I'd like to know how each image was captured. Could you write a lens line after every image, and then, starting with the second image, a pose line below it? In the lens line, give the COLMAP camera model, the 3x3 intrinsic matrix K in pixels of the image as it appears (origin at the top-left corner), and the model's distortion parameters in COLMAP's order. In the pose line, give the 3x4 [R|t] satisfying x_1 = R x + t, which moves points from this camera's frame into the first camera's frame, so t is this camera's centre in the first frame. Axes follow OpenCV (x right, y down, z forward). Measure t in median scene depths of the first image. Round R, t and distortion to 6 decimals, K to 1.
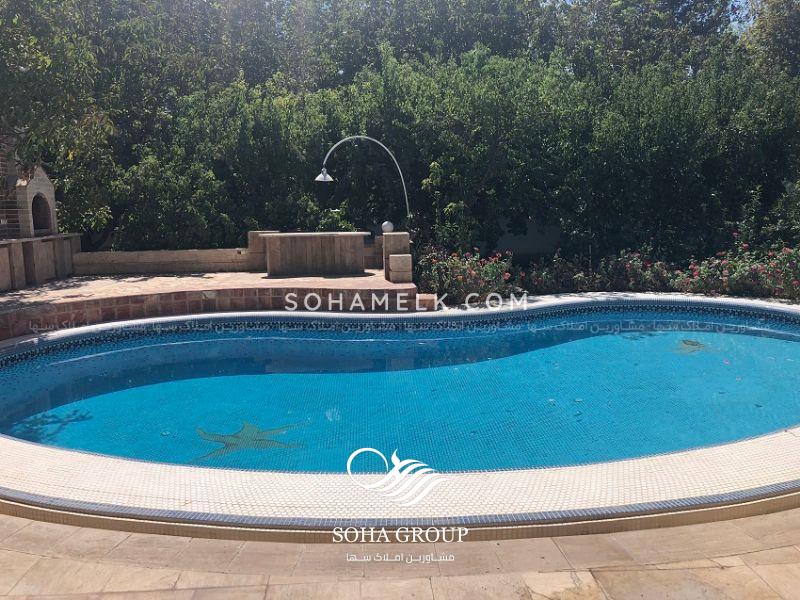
lens RADIAL K [[650.9, 0, 402.0], [0, 650.9, 296.1], [0, 0, 1]] dist [0.046533, -0.047267]
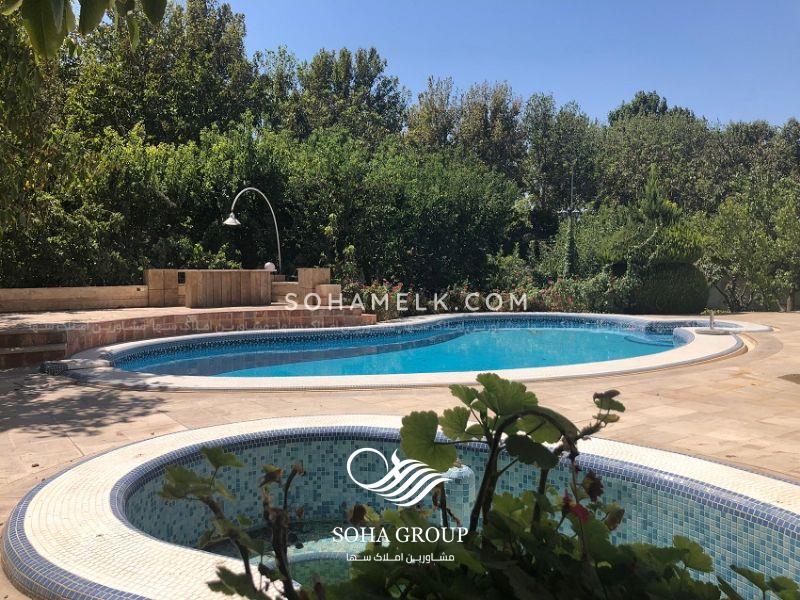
lens RADIAL K [[653.6, 0, 399.7], [0, 653.6, 296.4], [0, 0, 1]] dist [0.027798, -0.006510]
pose [[0.834886, -0.009345, 0.550344, -0.510831], [0.072496, 0.993012, -0.093117, 0.075044], [-0.545628, 0.117640, 0.829729, -0.083509]]
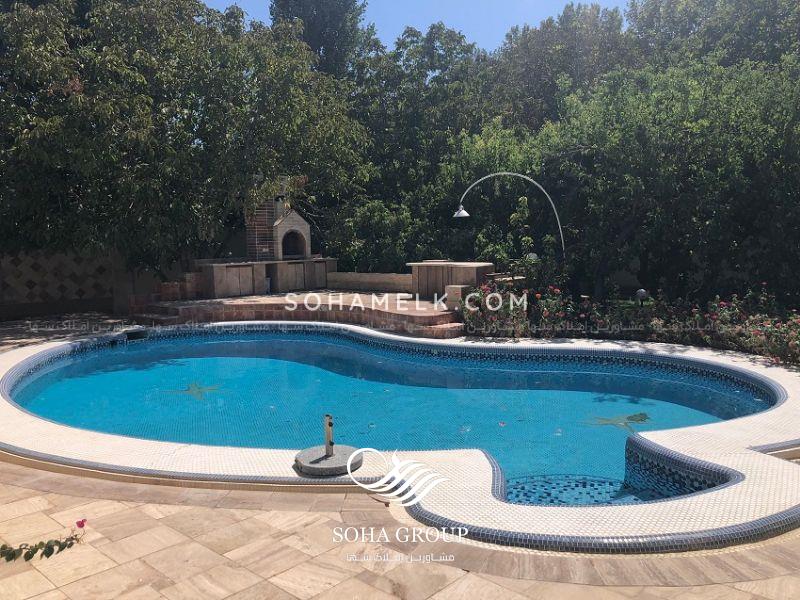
lens RADIAL K [[666.6, 0, 400.0], [0, 666.6, 300.0], [0, 0, 1]] dist [0.065725, -0.004141]
pose [[0.695345, 0.070201, -0.715239, 0.645200], [-0.087420, 0.996090, 0.012779, -0.040764], [0.713339, 0.053640, 0.698763, 0.140078]]
